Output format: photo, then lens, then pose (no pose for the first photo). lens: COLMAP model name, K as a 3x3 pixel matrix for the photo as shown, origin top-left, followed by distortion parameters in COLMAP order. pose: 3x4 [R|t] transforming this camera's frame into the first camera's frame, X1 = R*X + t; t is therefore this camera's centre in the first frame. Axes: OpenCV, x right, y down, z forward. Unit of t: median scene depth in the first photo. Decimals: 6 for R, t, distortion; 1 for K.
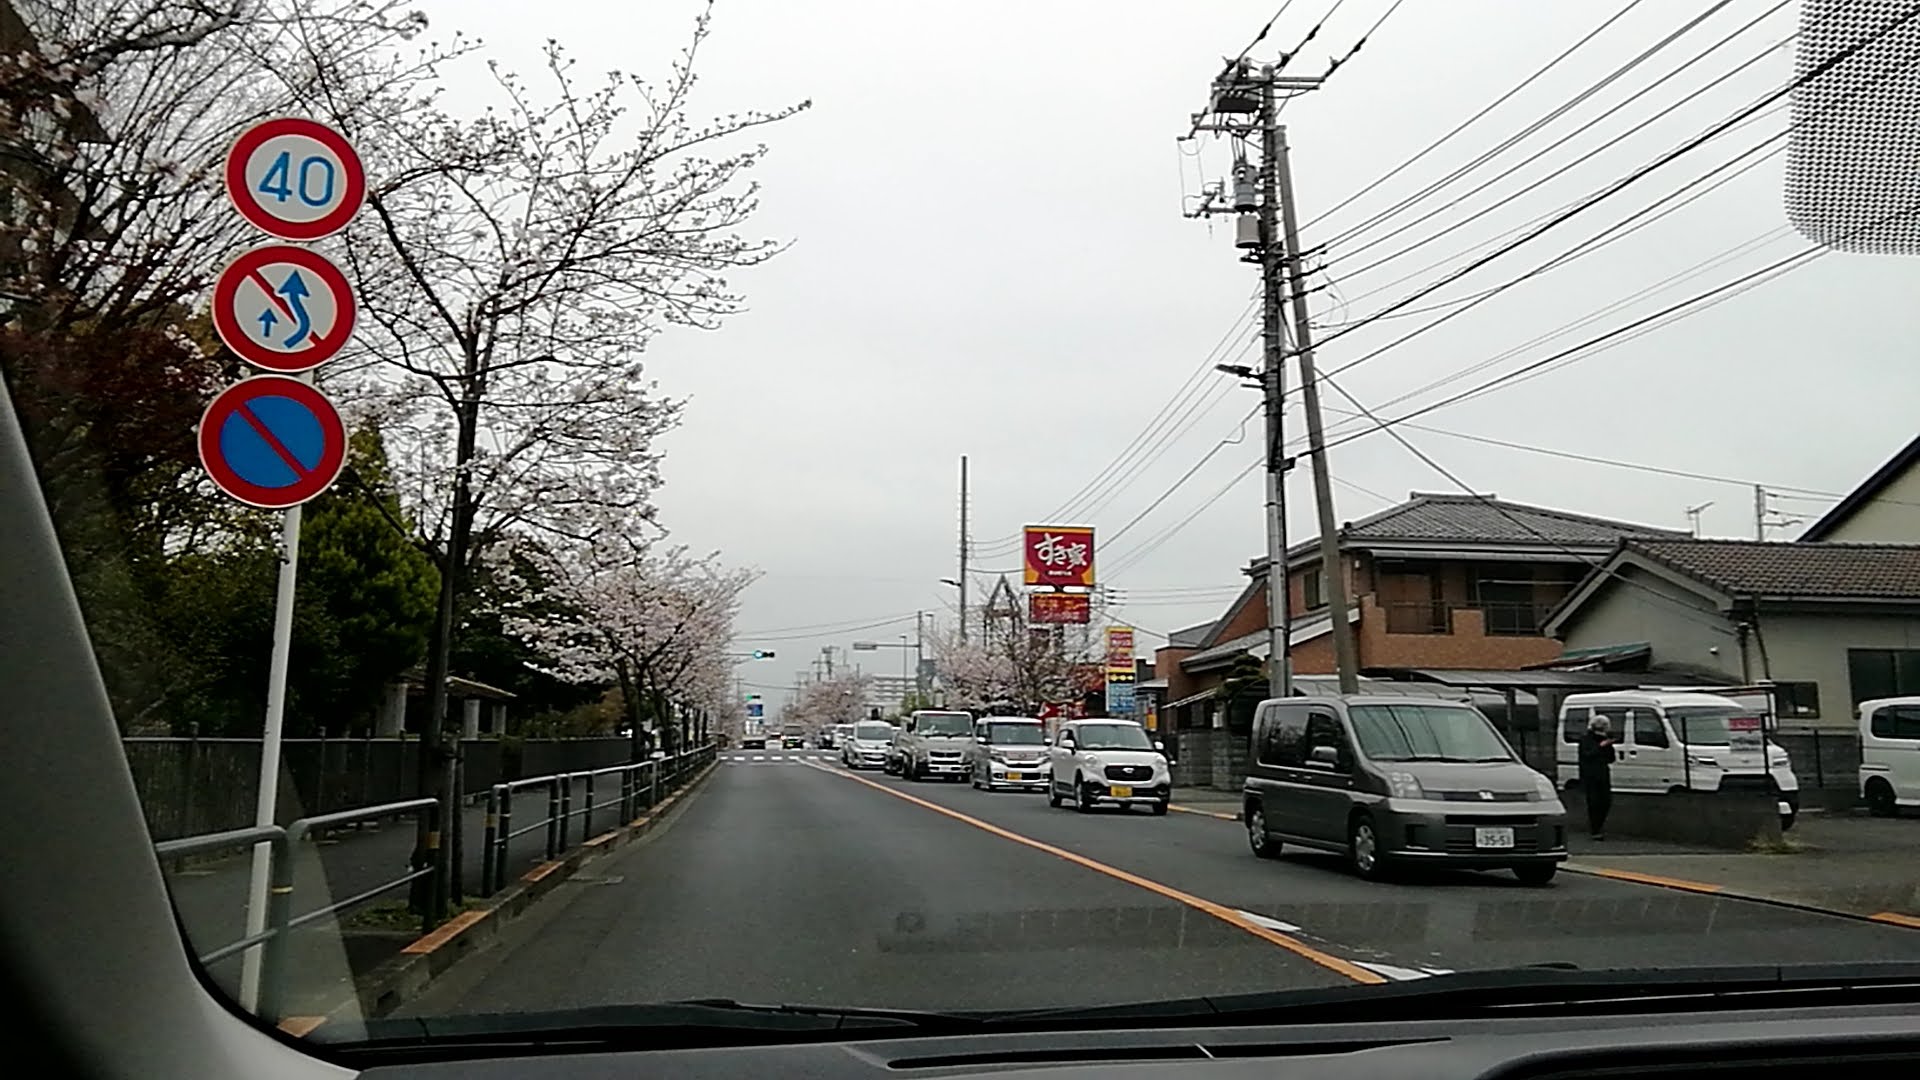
lens RADIAL K [[1411.4, 0, 960.0], [0, 1411.4, 540.0], [0, 0, 1]] dist [-0.063401, -0.001916]
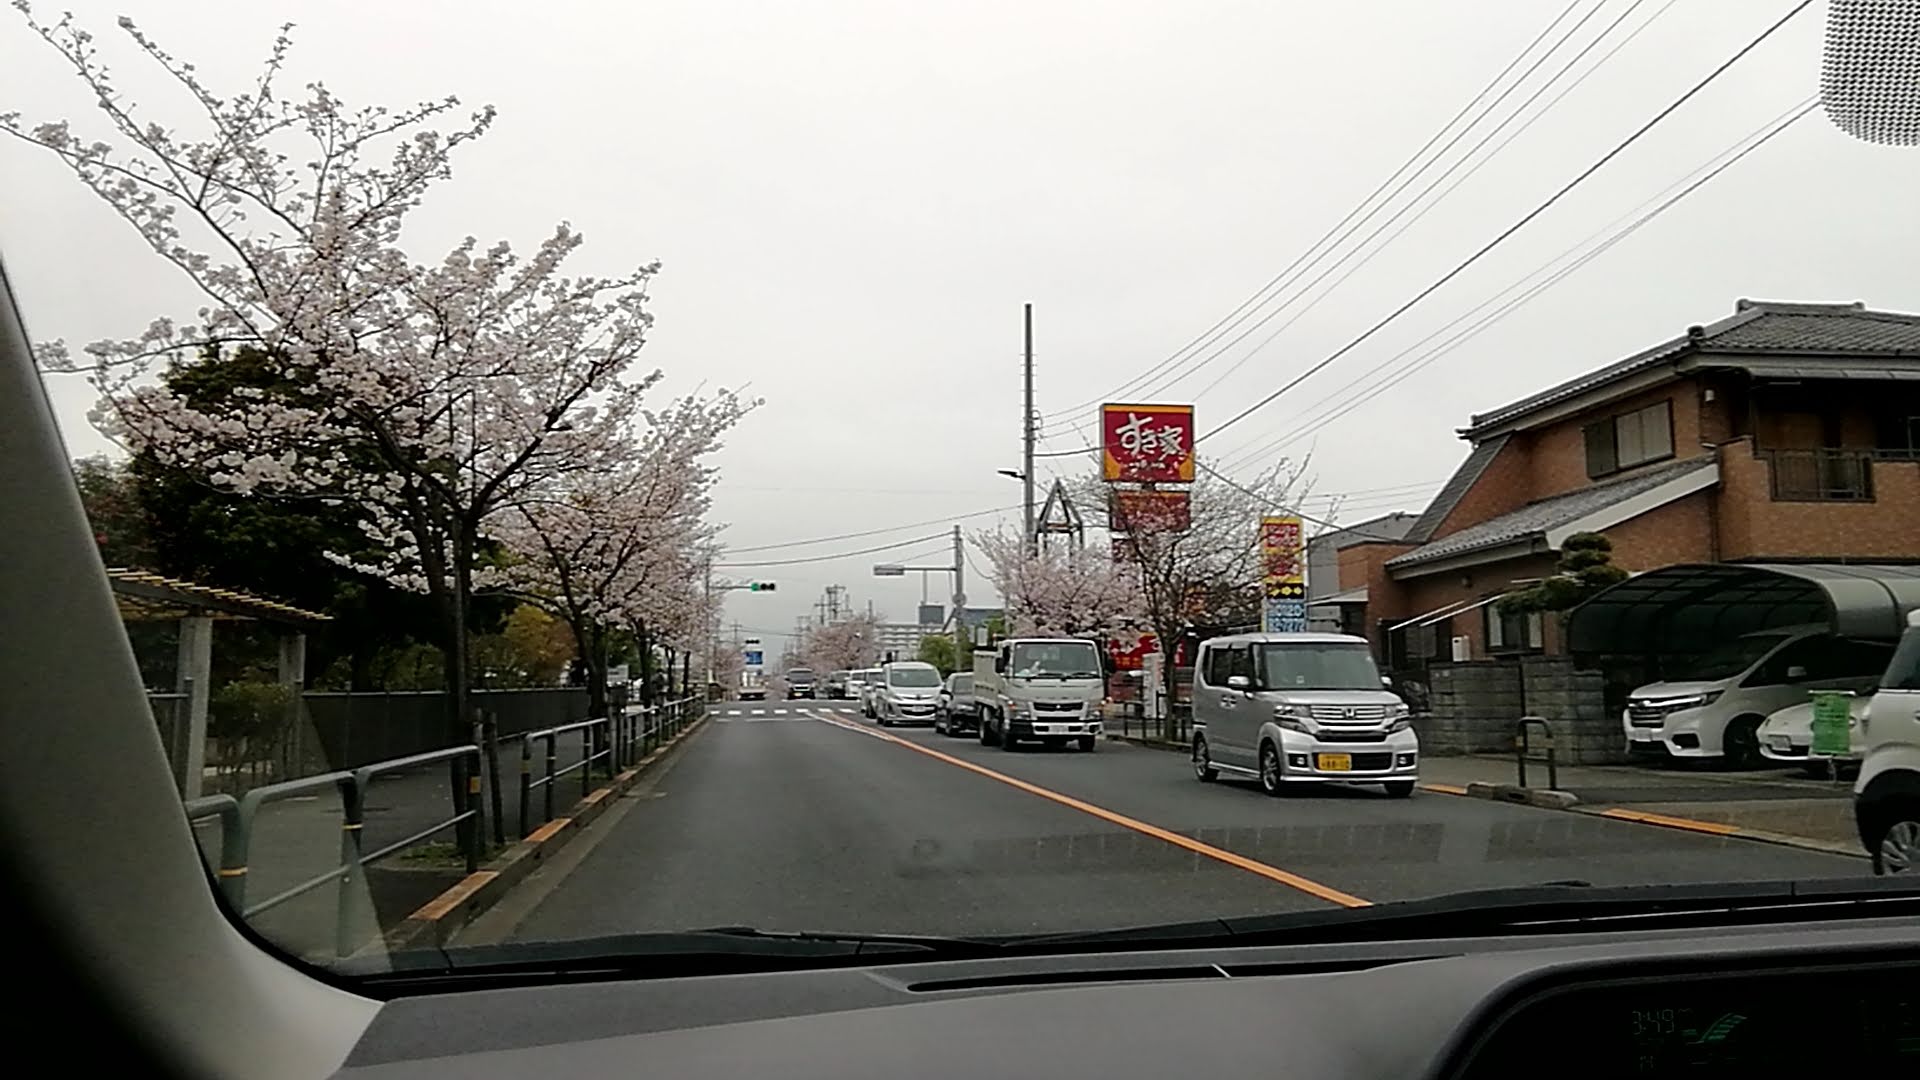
lens RADIAL K [[1411.4, 0, 960.0], [0, 1411.4, 540.0], [0, 0, 1]] dist [-0.063401, -0.001916]
pose [[0.999906, -0.013538, 0.002069, -0.037615], [0.013452, 0.999216, 0.037243, 0.038137], [-0.002571, -0.037212, 0.999304, 0.266531]]
